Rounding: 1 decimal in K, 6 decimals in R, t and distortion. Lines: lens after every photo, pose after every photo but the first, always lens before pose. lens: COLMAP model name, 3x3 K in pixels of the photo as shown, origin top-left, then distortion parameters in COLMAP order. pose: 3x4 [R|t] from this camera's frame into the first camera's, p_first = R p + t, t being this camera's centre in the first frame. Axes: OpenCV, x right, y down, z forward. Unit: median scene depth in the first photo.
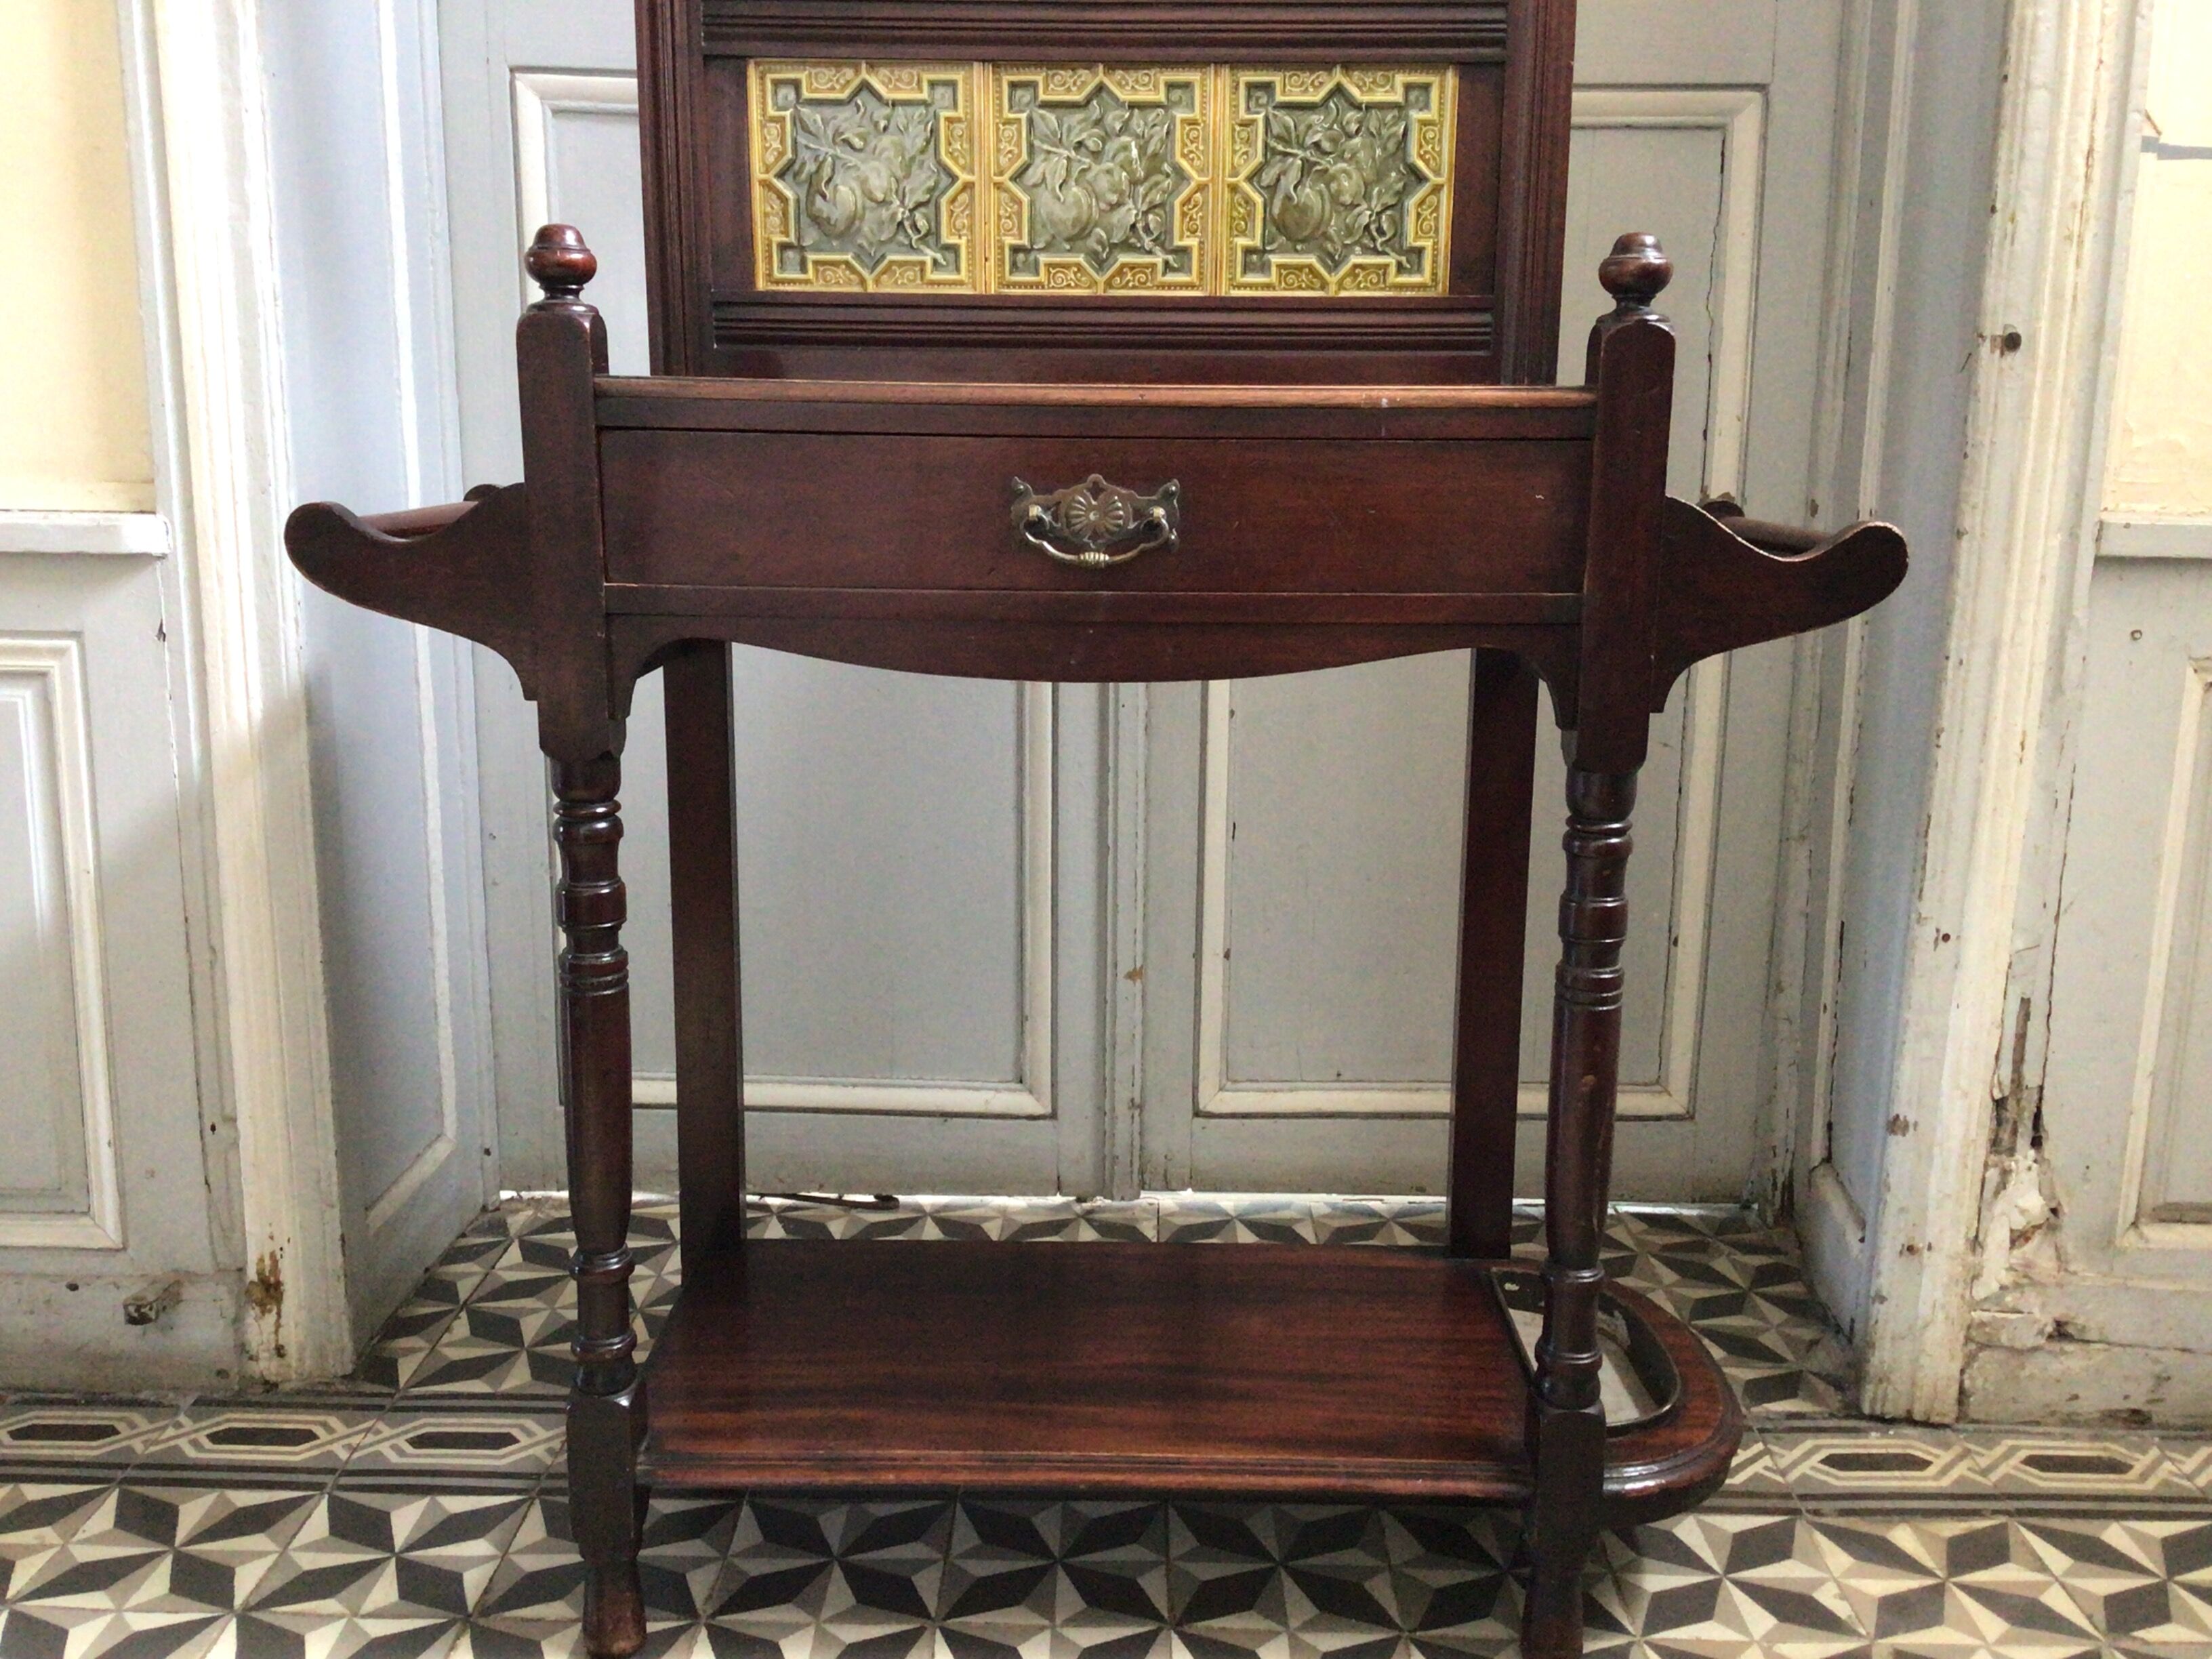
lens RADIAL K [[2026.4, 0, 1098.9], [0, 2026.4, 832.1], [0, 0, 1]] dist [0.068719, 0.000000]
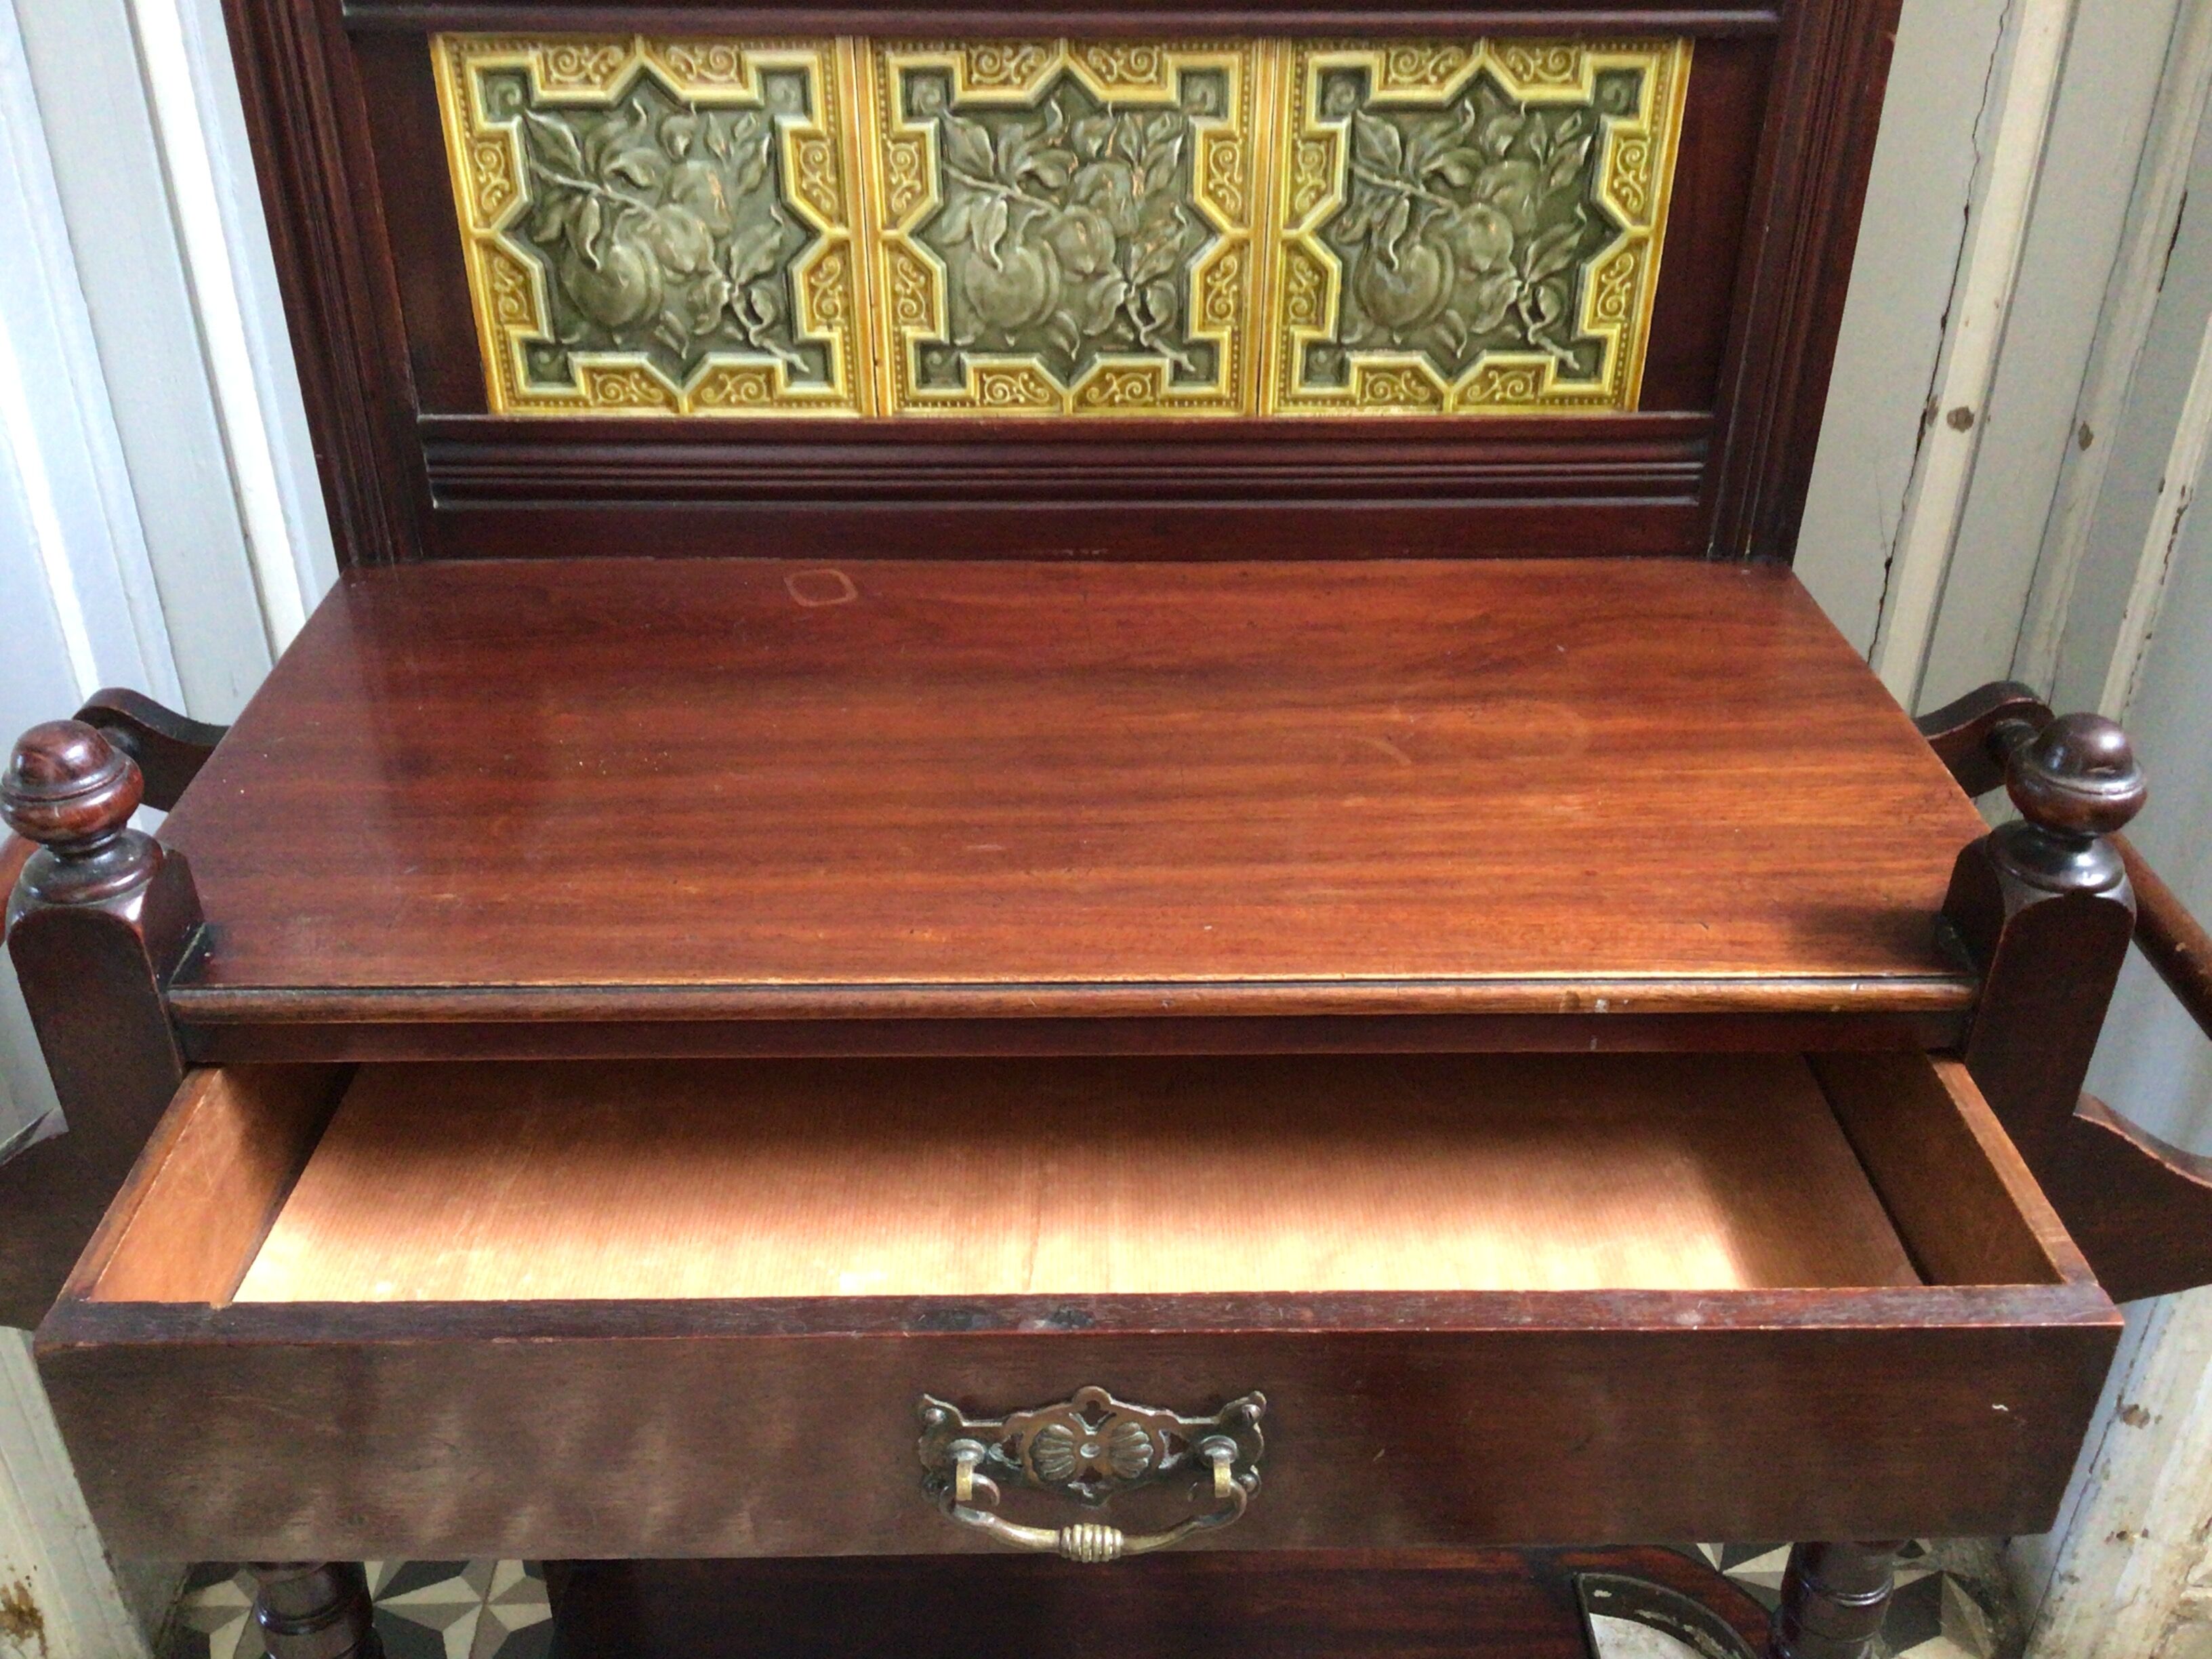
lens RADIAL K [[2026.4, 0, 1101.0], [0, 2026.4, 809.1], [0, 0, 1]] dist [0.068719, 0.000000]
pose [[0.999288, -0.020927, 0.031408, -0.011004], [0.009295, 0.943024, 0.332594, -0.357962], [-0.036579, -0.332065, 0.942547, 0.393526]]
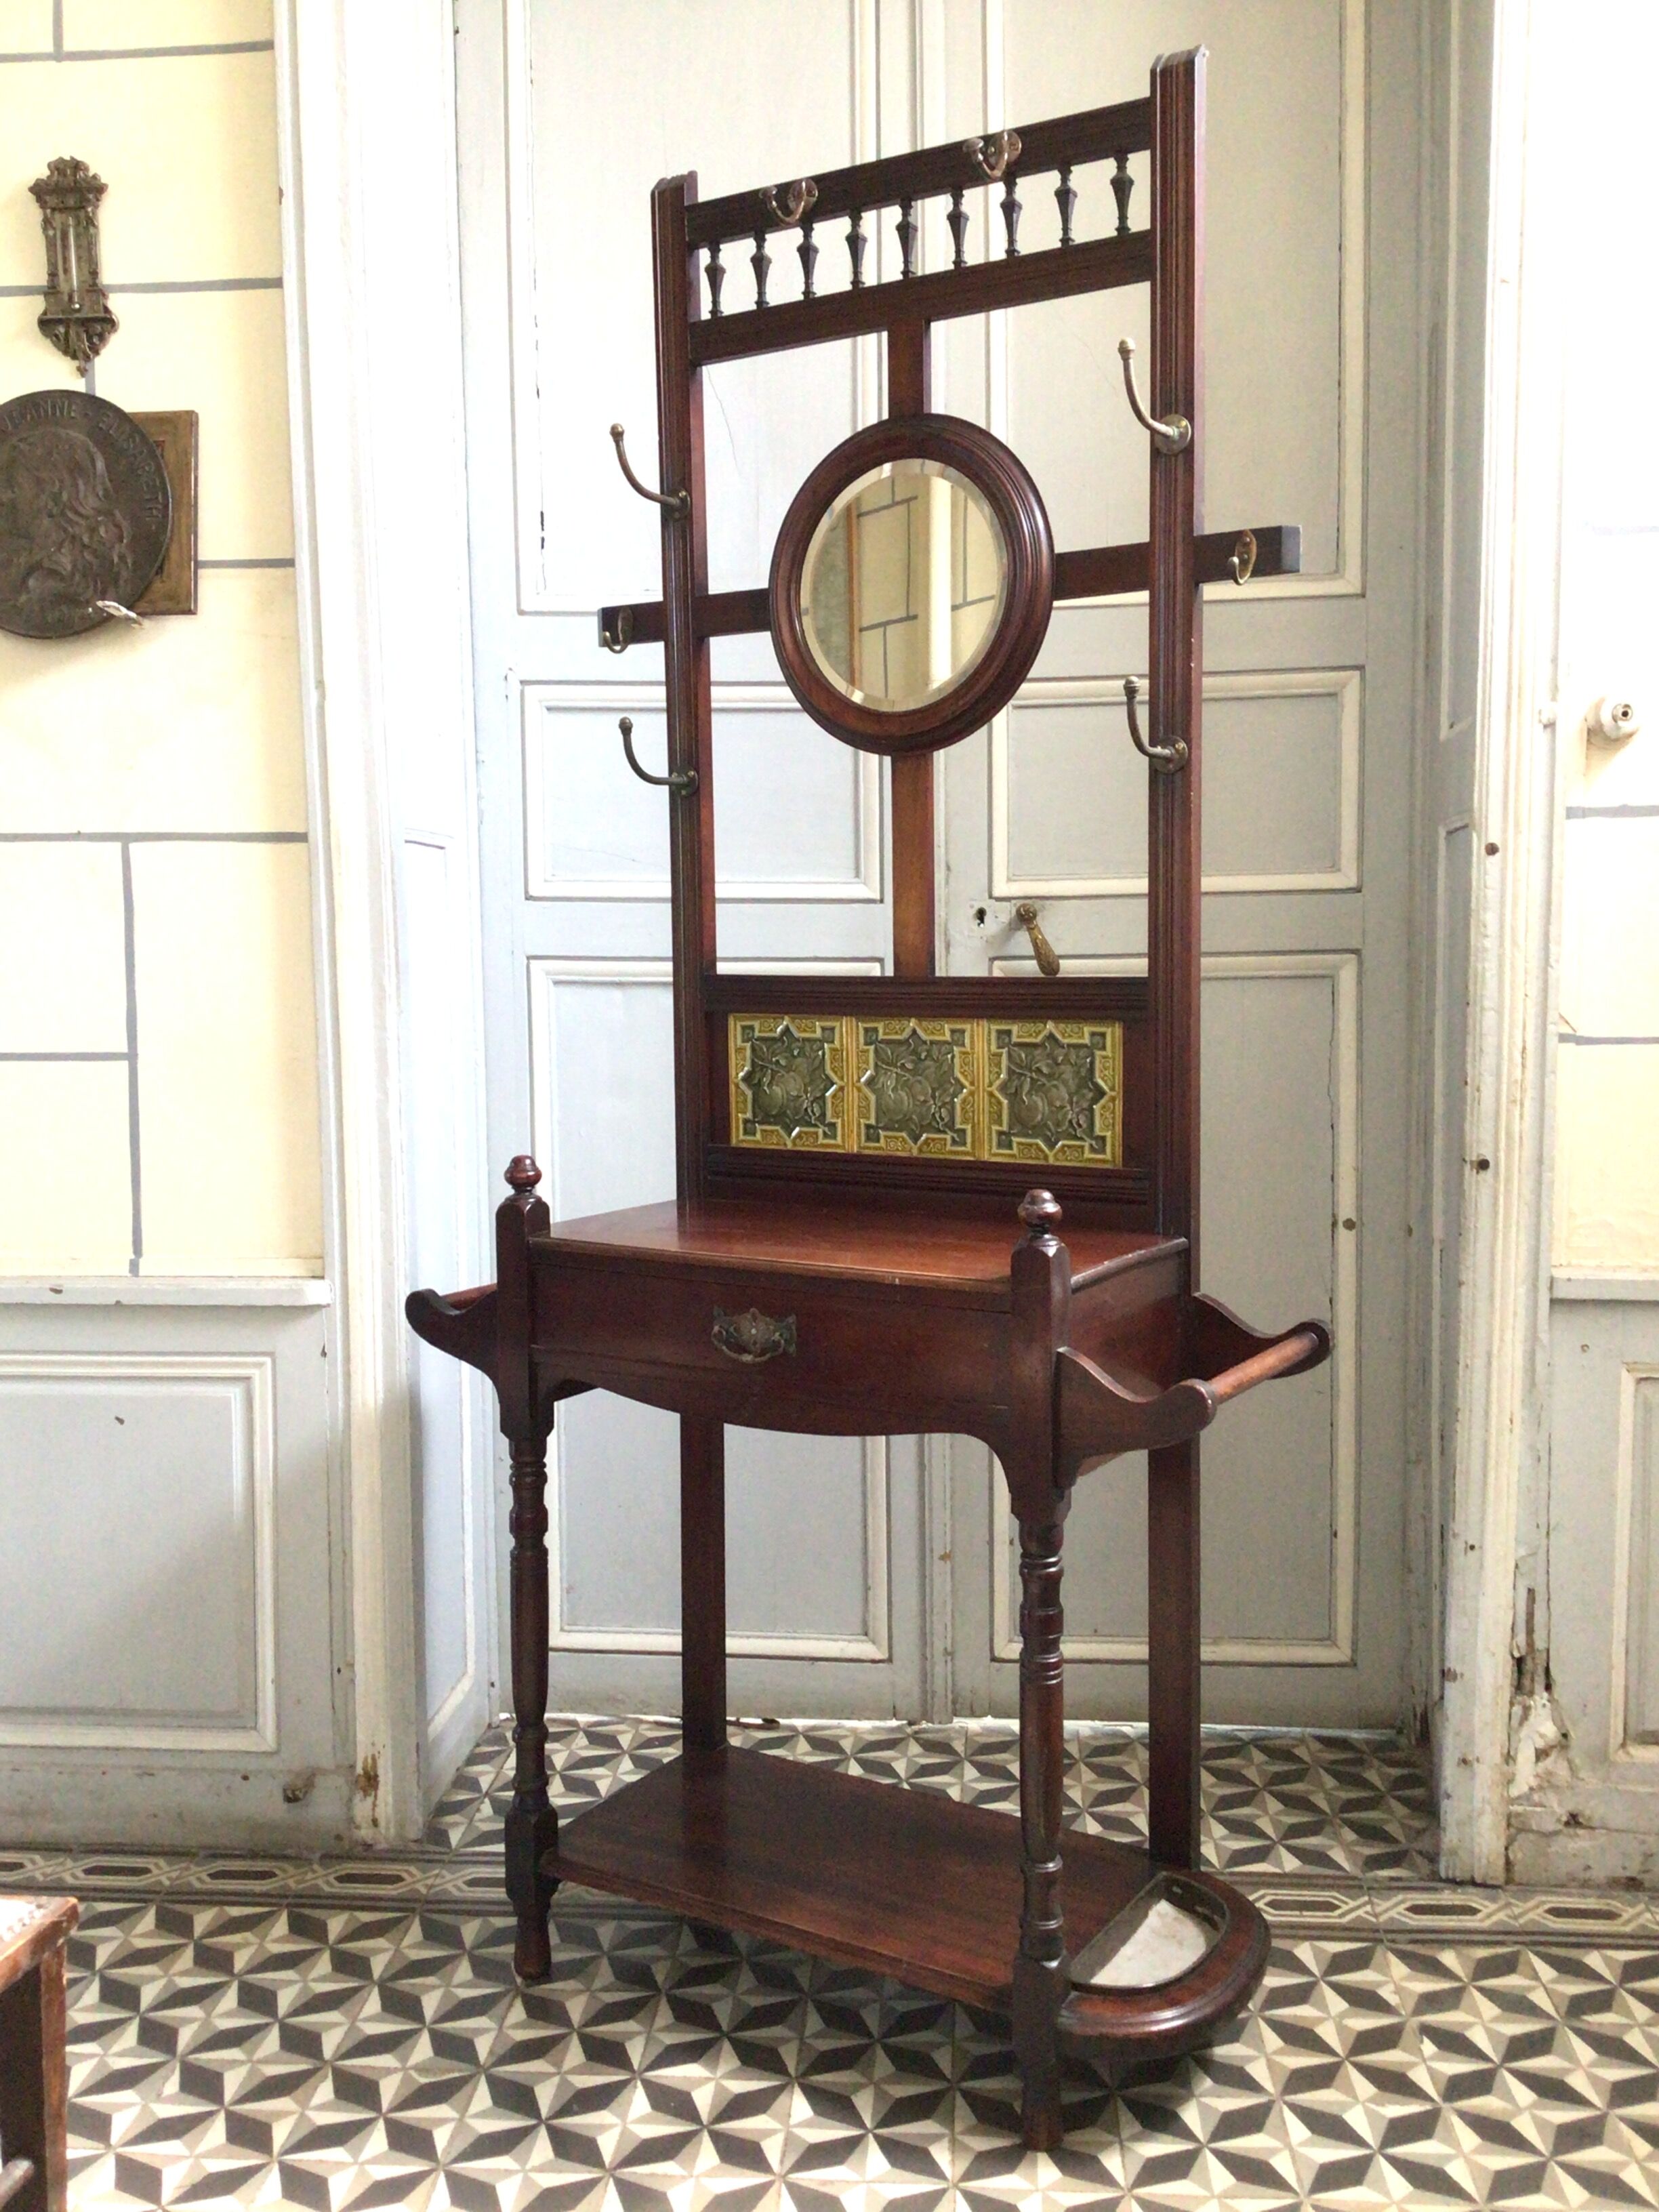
lens RADIAL K [[2026.4, 0, 840.6], [0, 2026.4, 1112.2], [0, 0, 1]] dist [0.068719, 0.000000]
pose [[0.861288, 0.029630, -0.507252, 0.738884], [-0.085365, 0.992547, -0.086969, -0.160175], [0.500894, 0.118207, 0.857398, -0.356037]]
